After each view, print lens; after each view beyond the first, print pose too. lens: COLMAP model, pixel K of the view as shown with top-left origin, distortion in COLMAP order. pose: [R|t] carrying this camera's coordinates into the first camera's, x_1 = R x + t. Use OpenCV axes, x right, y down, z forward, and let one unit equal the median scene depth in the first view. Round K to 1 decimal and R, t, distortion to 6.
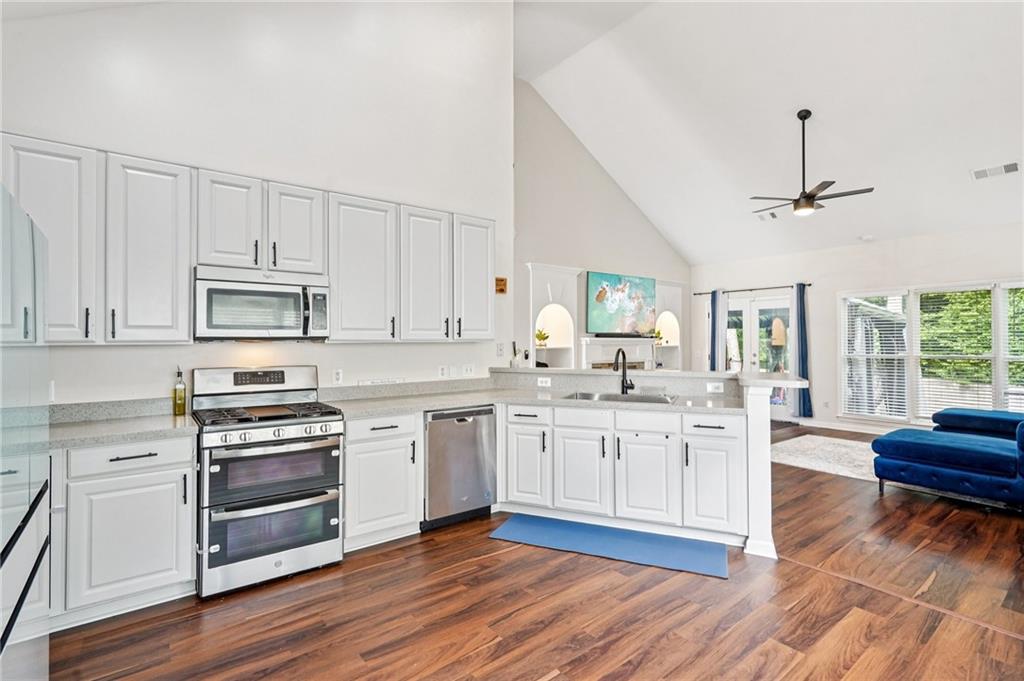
lens RADIAL K [[480.0, 0, 504.2], [0, 480.0, 337.4], [0, 0, 1]] dist [-0.005711, 0.004441]
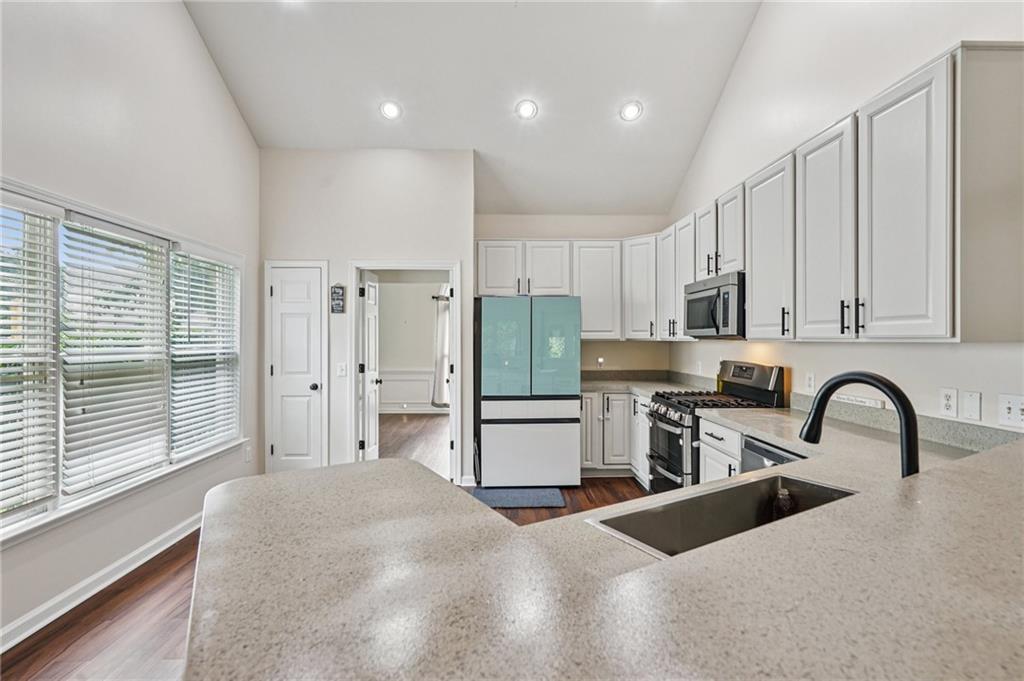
lens RADIAL K [[480.0, 0, 511.0], [0, 480.0, 340.3], [0, 0, 1]] dist [-0.005711, 0.004441]
pose [[-0.569430, 0.009373, -0.821986, 0.661139], [0.011406, 0.999929, 0.003500, 0.001145], [0.821961, -0.007382, -0.569496, 1.127621]]
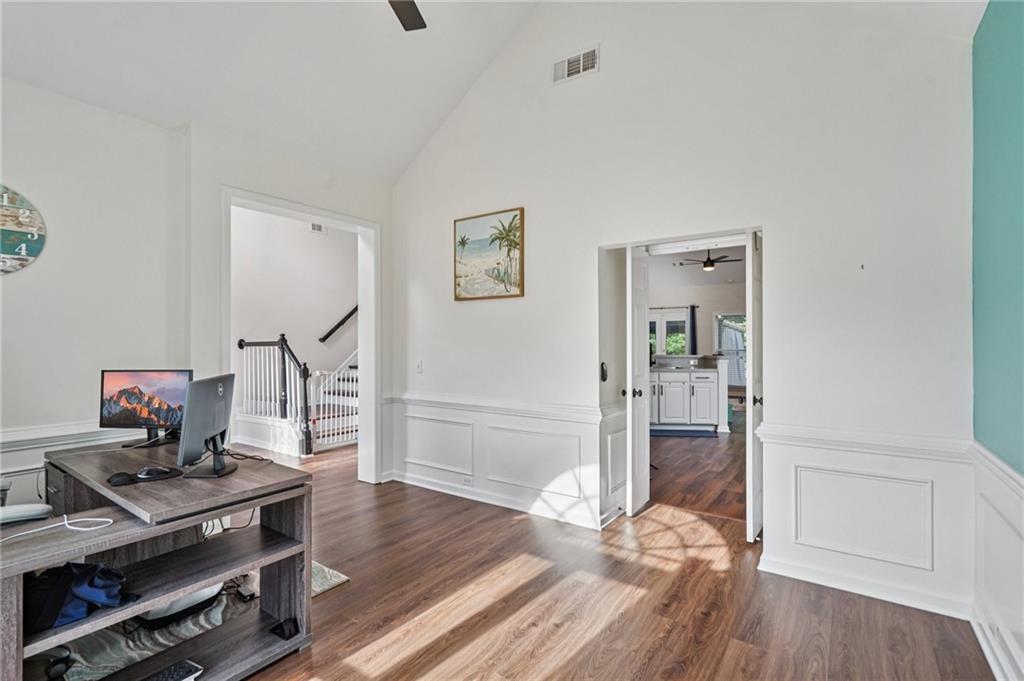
lens RADIAL K [[480.0, 0, 506.7], [0, 480.0, 342.9], [0, 0, 1]] dist [-0.005711, 0.004441]
pose [[0.954161, 0.002491, 0.299282, -1.039817], [-0.004137, 0.999980, 0.004865, 0.015311], [-0.299264, -0.005880, 0.954152, -0.801537]]
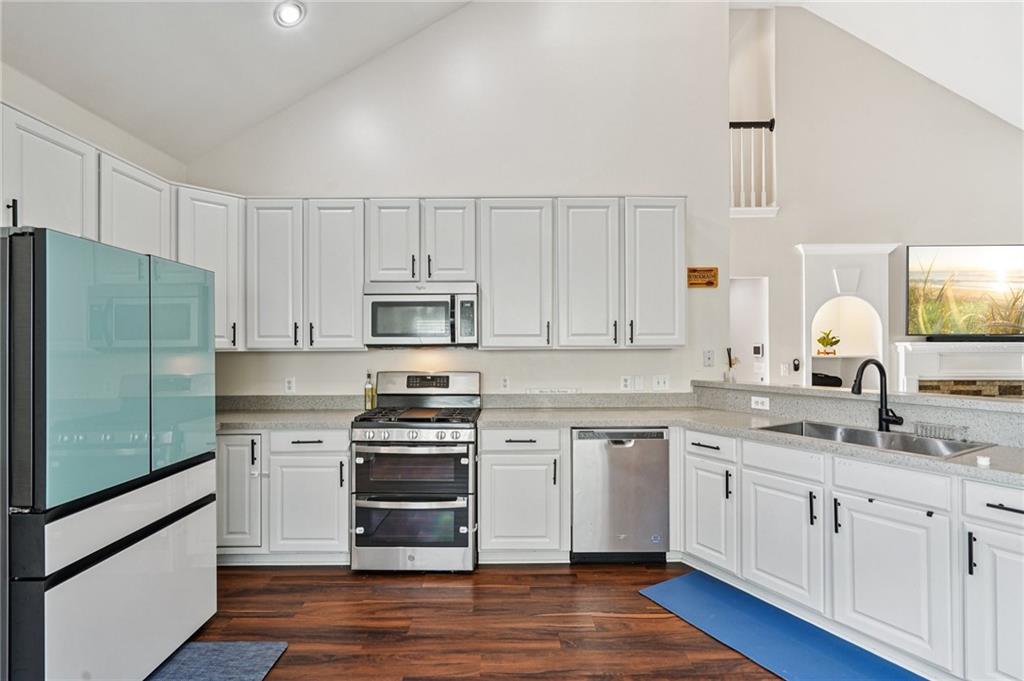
lens RADIAL K [[480.0, 0, 507.5], [0, 480.0, 345.7], [0, 0, 1]] dist [-0.005711, 0.004441]
pose [[0.800967, -0.001774, -0.598705, 0.270109], [0.005407, 0.999976, 0.004271, -0.000844], [0.598684, -0.006658, 0.800958, 0.225583]]
